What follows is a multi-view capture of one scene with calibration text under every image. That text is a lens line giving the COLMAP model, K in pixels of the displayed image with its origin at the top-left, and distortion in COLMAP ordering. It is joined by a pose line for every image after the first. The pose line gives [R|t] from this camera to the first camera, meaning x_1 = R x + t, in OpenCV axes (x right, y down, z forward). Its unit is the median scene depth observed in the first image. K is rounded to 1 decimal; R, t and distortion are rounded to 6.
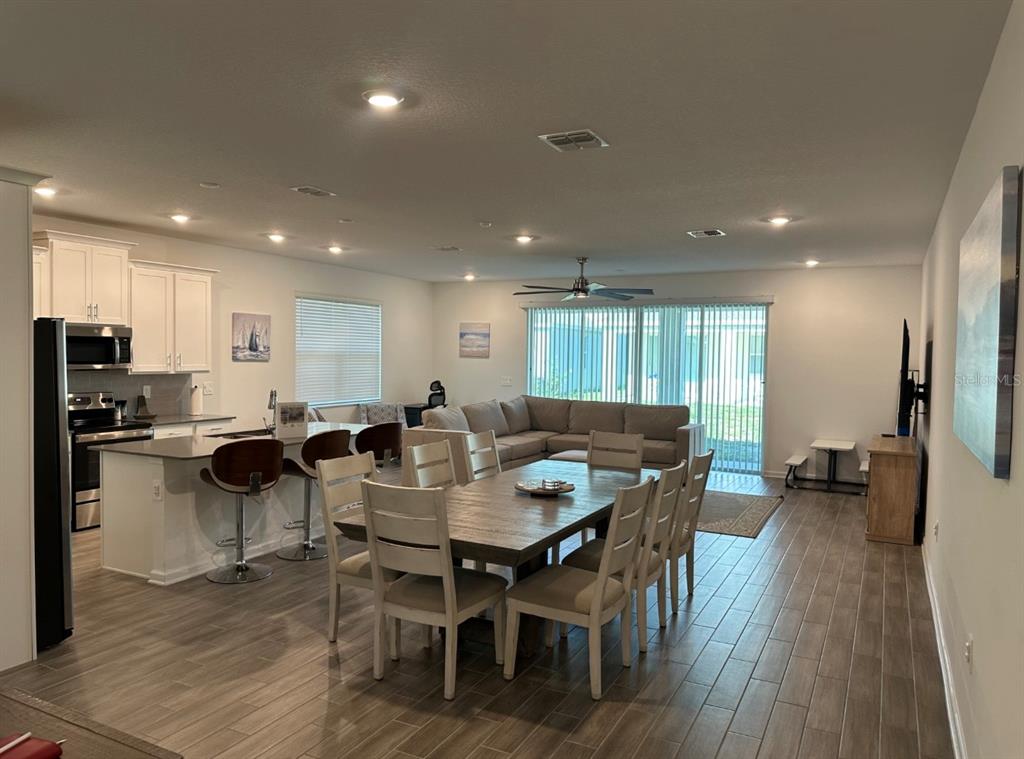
lens RADIAL K [[734.1, 0, 515.0], [0, 734.1, 376.8], [0, 0, 1]] dist [0.012901, -0.000983]
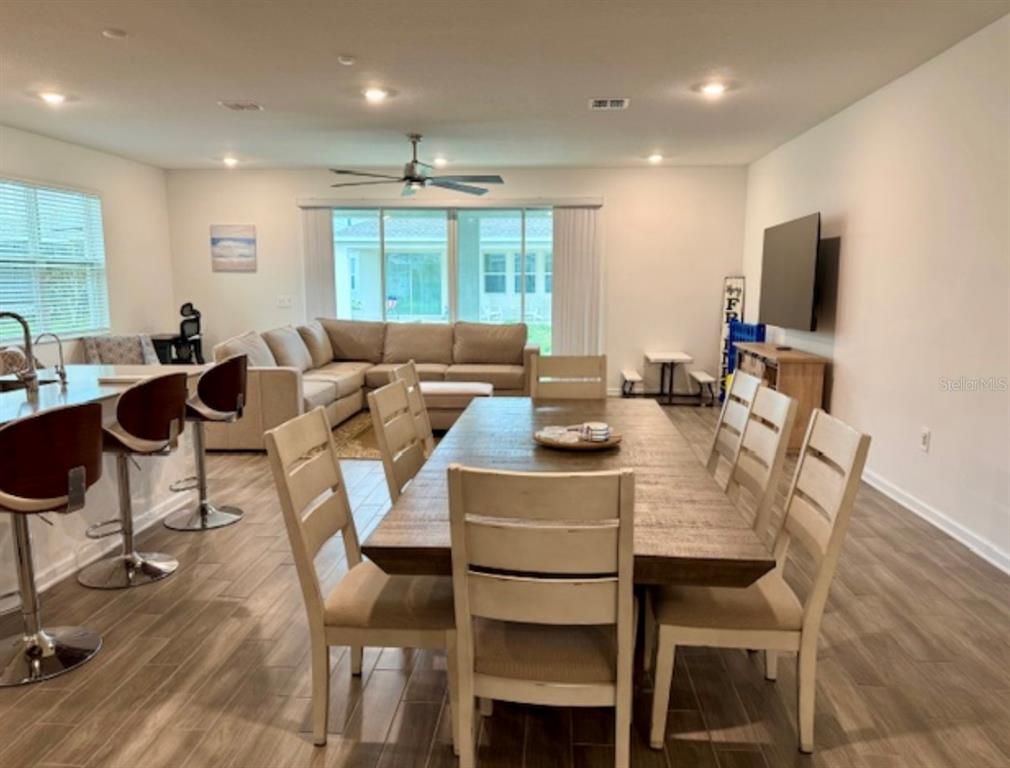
lens RADIAL K [[761.5, 0, 506.5], [0, 761.5, 390.0], [0, 0, 1]] dist [-0.012618, -0.009328]
pose [[0.917669, -0.067570, 0.391560, -0.138306], [0.021899, 0.992538, 0.119954, 0.009715], [-0.396743, -0.101503, 0.912300, 0.187485]]
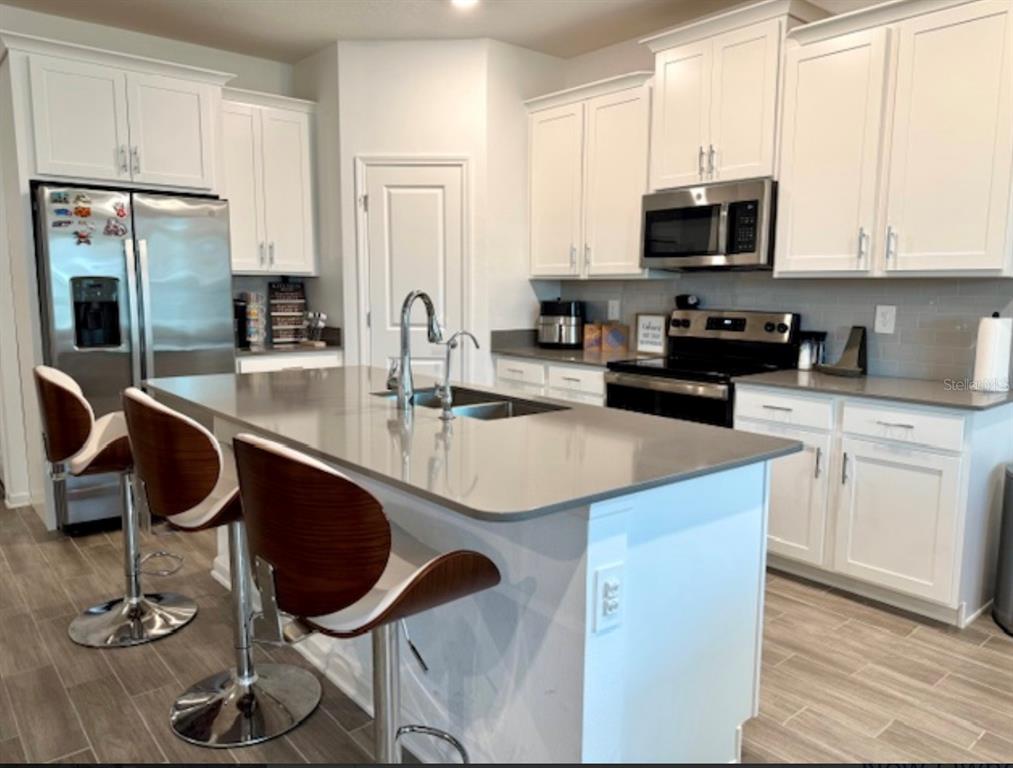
lens RADIAL K [[706.8, 0, 501.8], [0, 706.8, 386.8], [0, 0, 1]] dist [0.025897, -0.018725]
pose [[-0.384136, 0.106920, -0.917065, -0.004085], [-0.046523, 0.989769, 0.134884, 0.011594], [0.922104, 0.094478, -0.375232, 0.840040]]
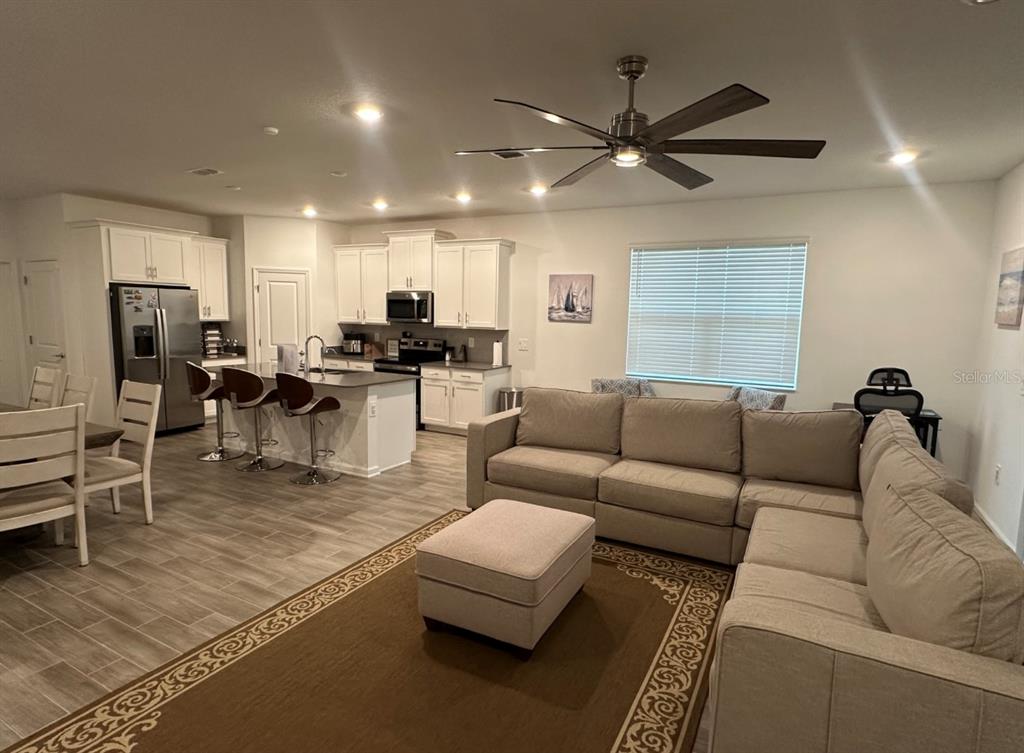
lens RADIAL K [[545.9, 0, 504.4], [0, 545.9, 381.7], [0, 0, 1]] dist [-0.003888, 0.001173]
pose [[-0.024071, 0.104674, -0.994215, 0.406227], [-0.056850, 0.992751, 0.105896, -0.014286], [0.998093, 0.059070, -0.017946, 0.953025]]
